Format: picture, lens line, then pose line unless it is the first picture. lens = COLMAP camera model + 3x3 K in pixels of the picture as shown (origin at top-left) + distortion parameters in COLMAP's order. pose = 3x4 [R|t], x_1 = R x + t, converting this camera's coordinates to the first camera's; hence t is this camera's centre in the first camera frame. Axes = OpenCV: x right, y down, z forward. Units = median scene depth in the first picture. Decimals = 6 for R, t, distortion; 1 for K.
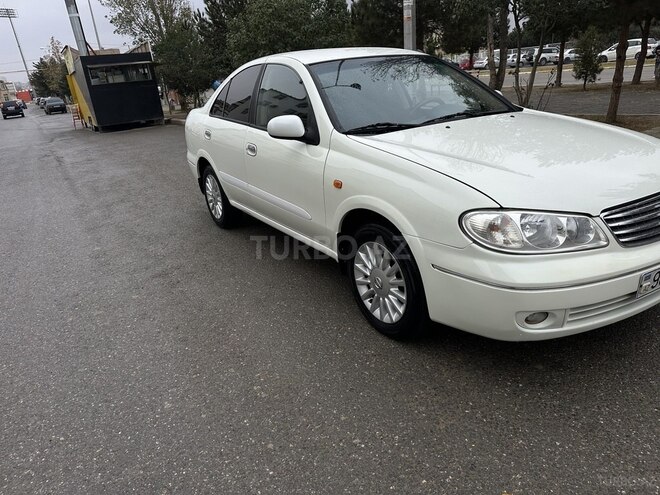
lens RADIAL K [[461.8, 0, 328.4], [0, 461.8, 251.1], [0, 0, 1]] dist [0.039163, -0.040907]
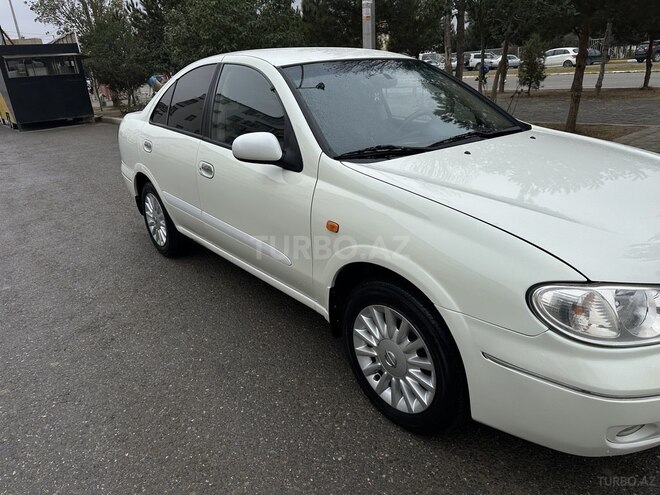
lens RADIAL K [[465.7, 0, 328.8], [0, 465.7, 248.5], [0, 0, 1]] dist [0.005913, -0.006610]
pose [[0.992448, -0.017385, 0.121428, -0.041281], [0.017739, 0.999841, -0.001834, -0.057327], [-0.121377, 0.003974, 0.992599, 0.129823]]
